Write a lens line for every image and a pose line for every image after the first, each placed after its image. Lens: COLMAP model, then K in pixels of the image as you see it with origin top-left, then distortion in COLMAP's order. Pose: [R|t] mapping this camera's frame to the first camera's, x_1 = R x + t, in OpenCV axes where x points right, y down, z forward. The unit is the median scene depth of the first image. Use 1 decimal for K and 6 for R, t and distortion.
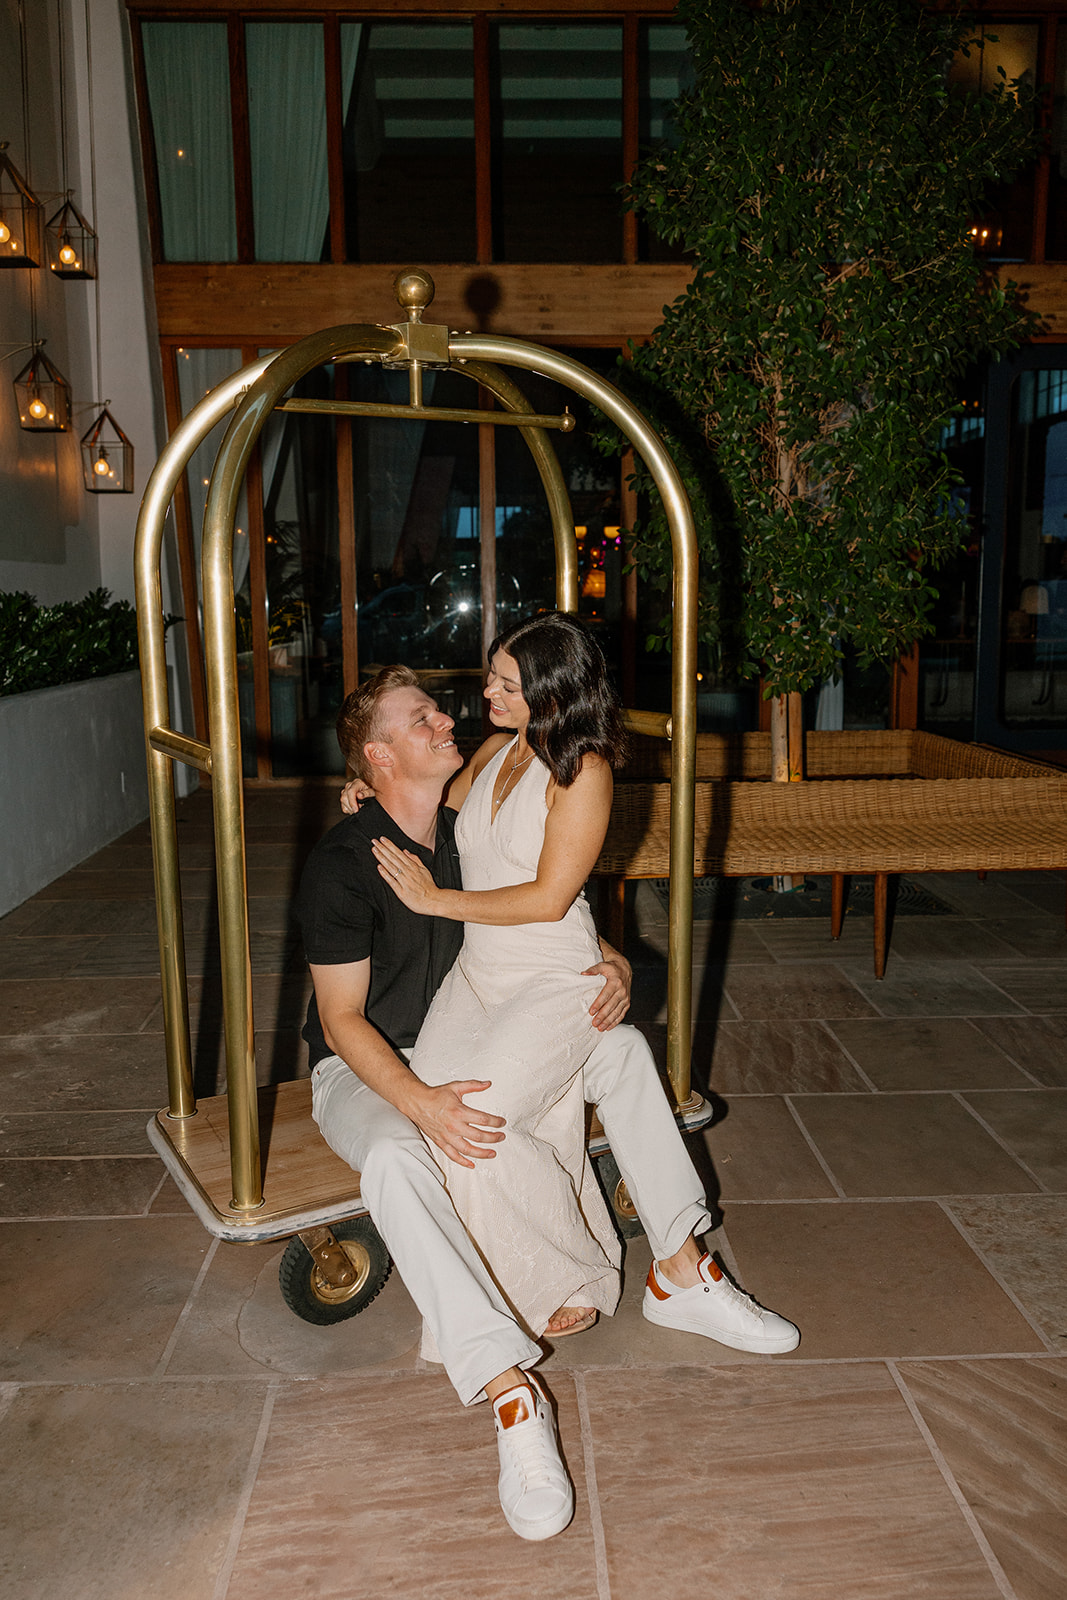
lens RADIAL K [[1260.7, 0, 536.4], [0, 1260.7, 819.3], [0, 0, 1]] dist [0.007186, -0.000781]
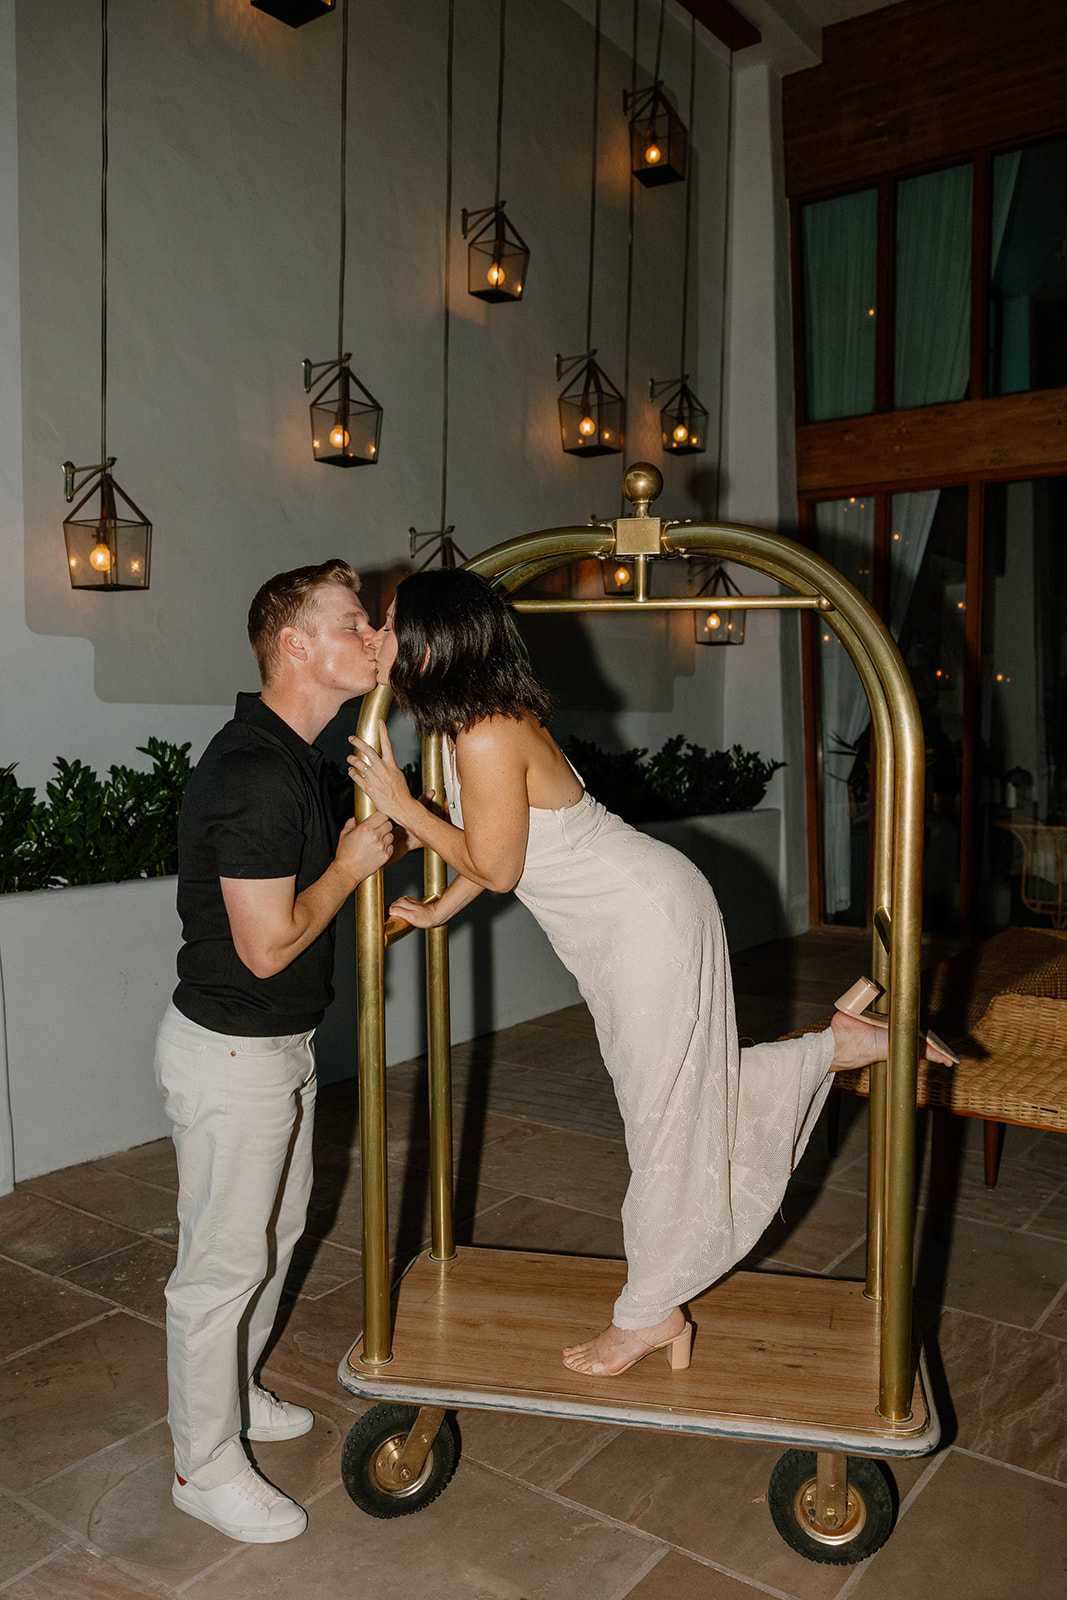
lens RADIAL K [[1260.7, 0, 536.4], [0, 1260.7, 819.3], [0, 0, 1]] dist [0.007186, -0.000781]
pose [[0.787073, 0.058526, -0.614078, 0.192725], [-0.117386, 0.991509, -0.055957, -0.035620], [0.605588, 0.116127, 0.787259, 0.090987]]
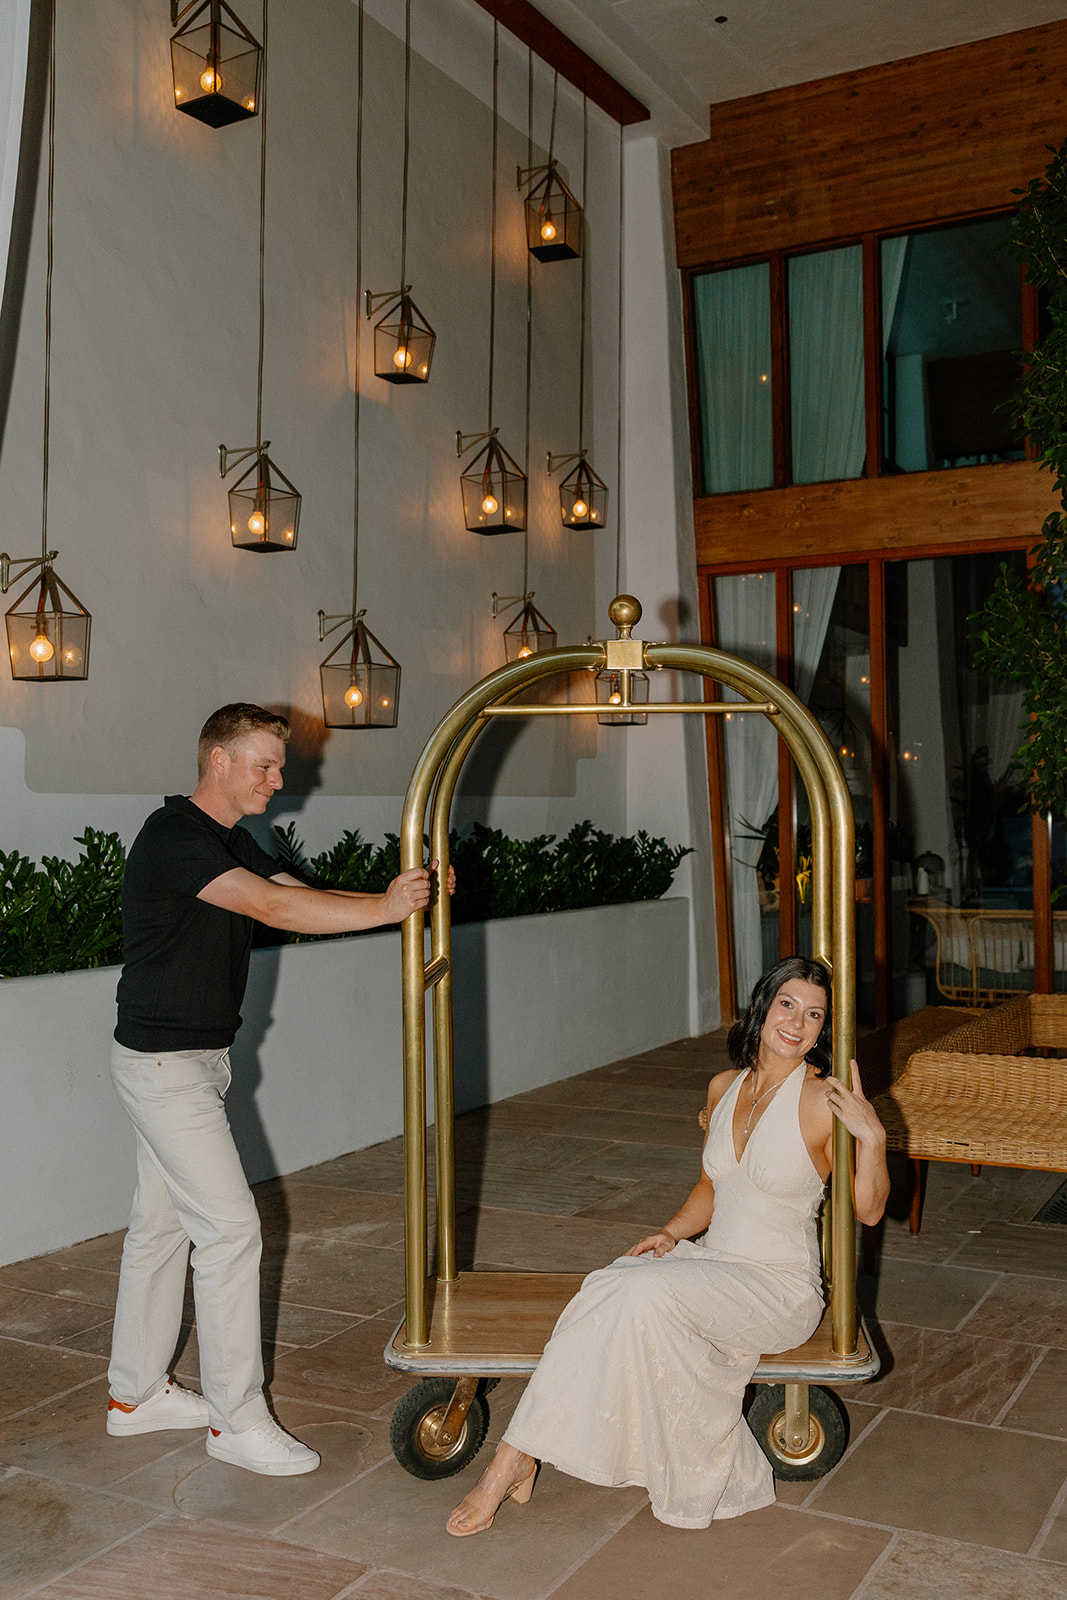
lens RADIAL K [[1533.3, 0, 589.8], [0, 1533.3, 837.9], [0, 0, 1]] dist [0.006917, 0.001207]
pose [[0.868432, 0.008910, -0.495729, 0.238237], [-0.083819, 0.988086, -0.129078, -0.010133], [0.488673, 0.153647, 0.858832, -0.044763]]
